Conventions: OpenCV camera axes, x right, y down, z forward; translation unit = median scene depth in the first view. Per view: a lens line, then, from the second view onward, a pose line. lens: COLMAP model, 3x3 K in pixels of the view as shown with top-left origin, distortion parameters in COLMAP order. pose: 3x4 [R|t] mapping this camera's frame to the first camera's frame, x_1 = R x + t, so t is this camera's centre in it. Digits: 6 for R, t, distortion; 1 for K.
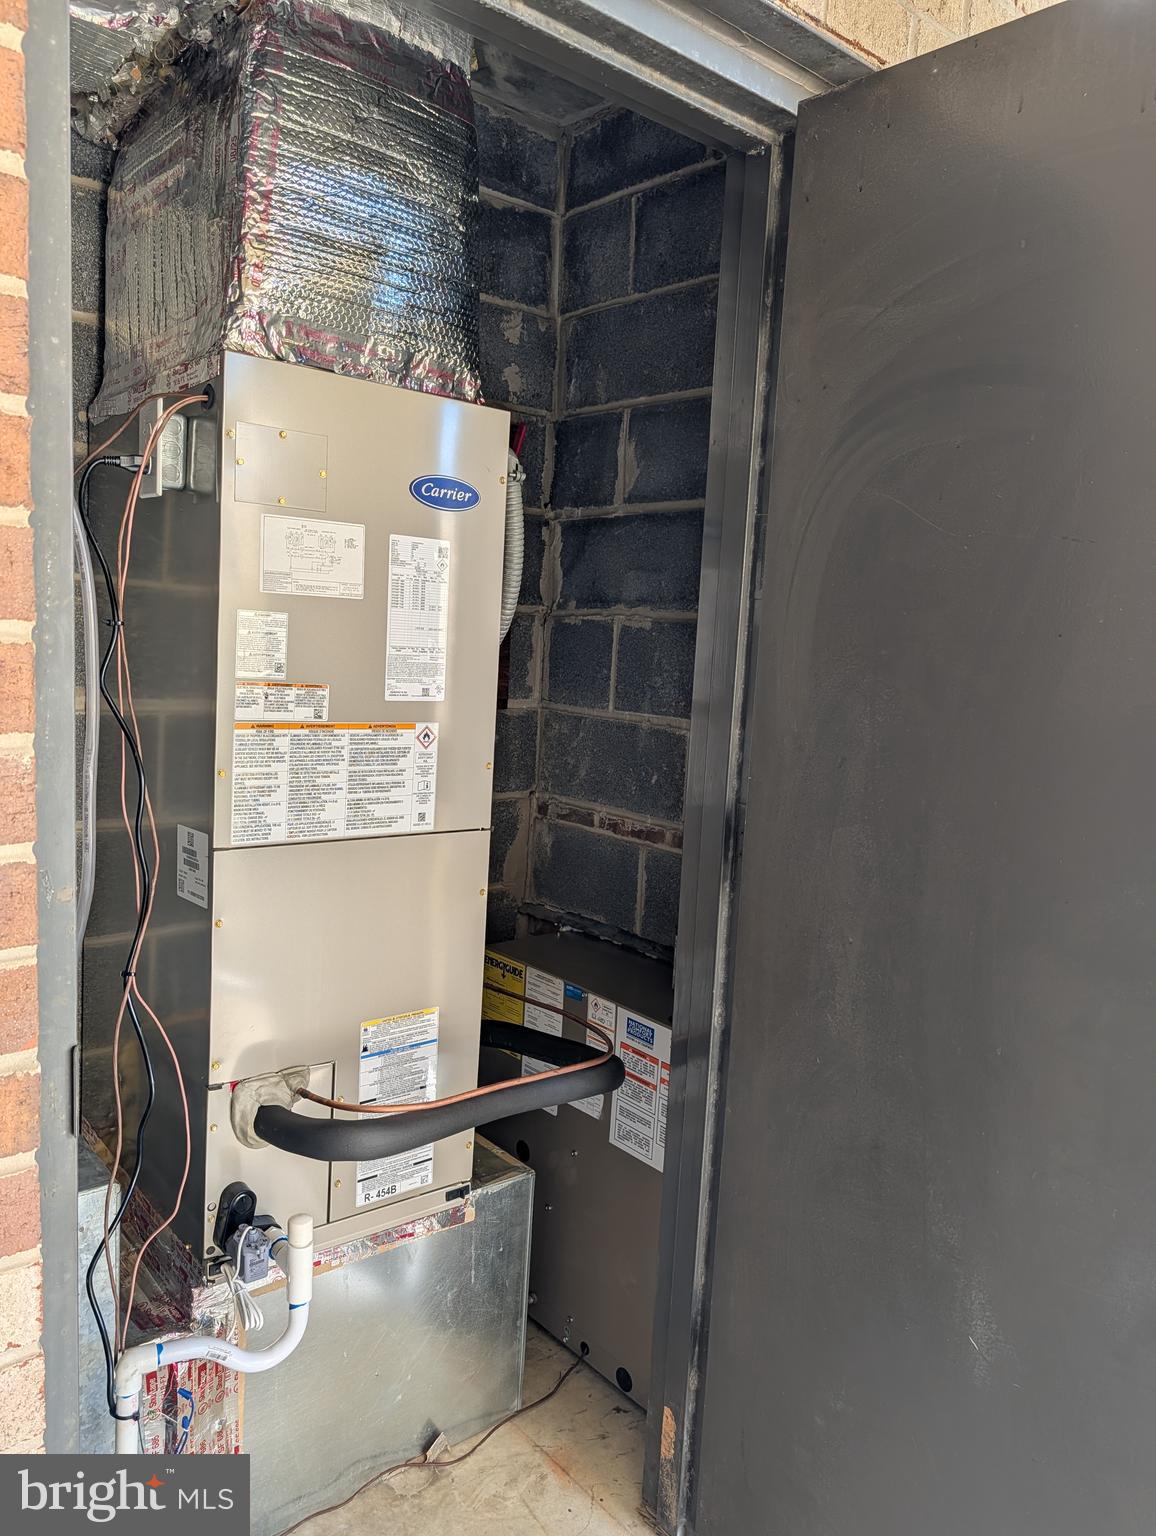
lens RADIAL K [[1110.3, 0, 578.0], [0, 1110.3, 768.0], [0, 0, 1]] dist [0.029303, -0.035276]
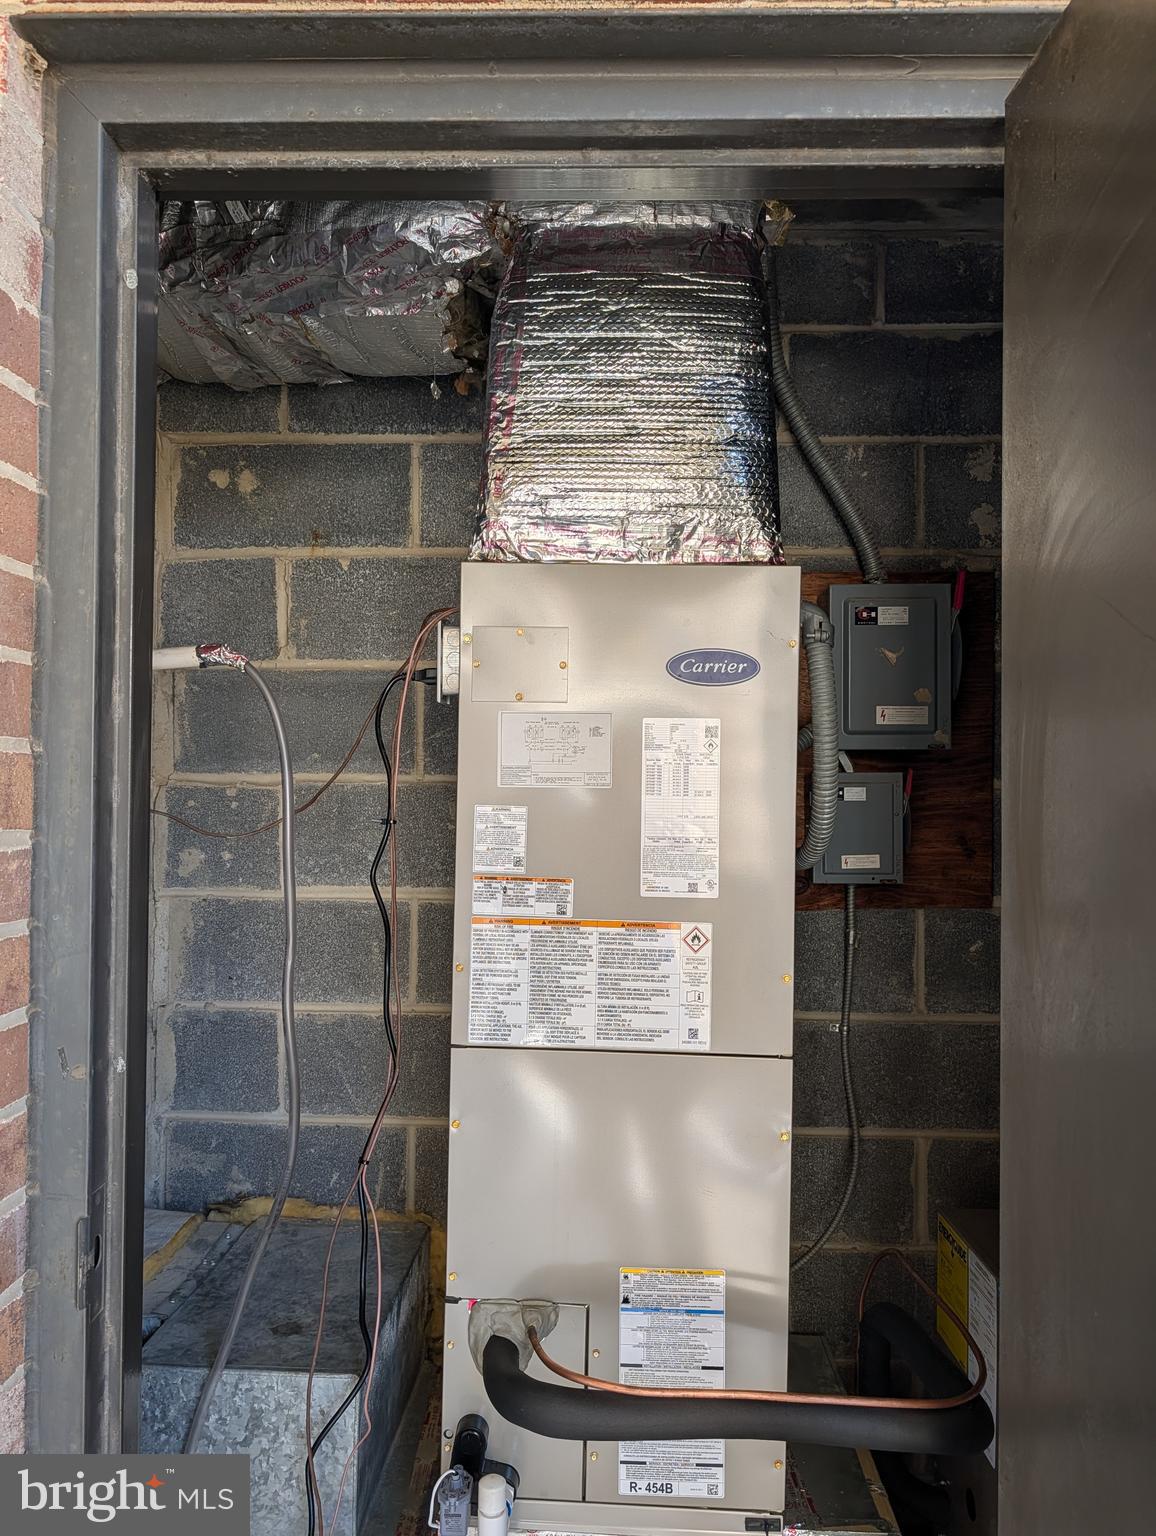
lens RADIAL K [[1110.3, 0, 578.0], [0, 1110.3, 768.0], [0, 0, 1]] dist [0.029303, -0.035276]
pose [[0.747555, -0.057290, -0.661724, 0.400605], [-0.052613, 0.988035, -0.144977, -0.031057], [0.662113, 0.143194, 0.735597, 0.290442]]
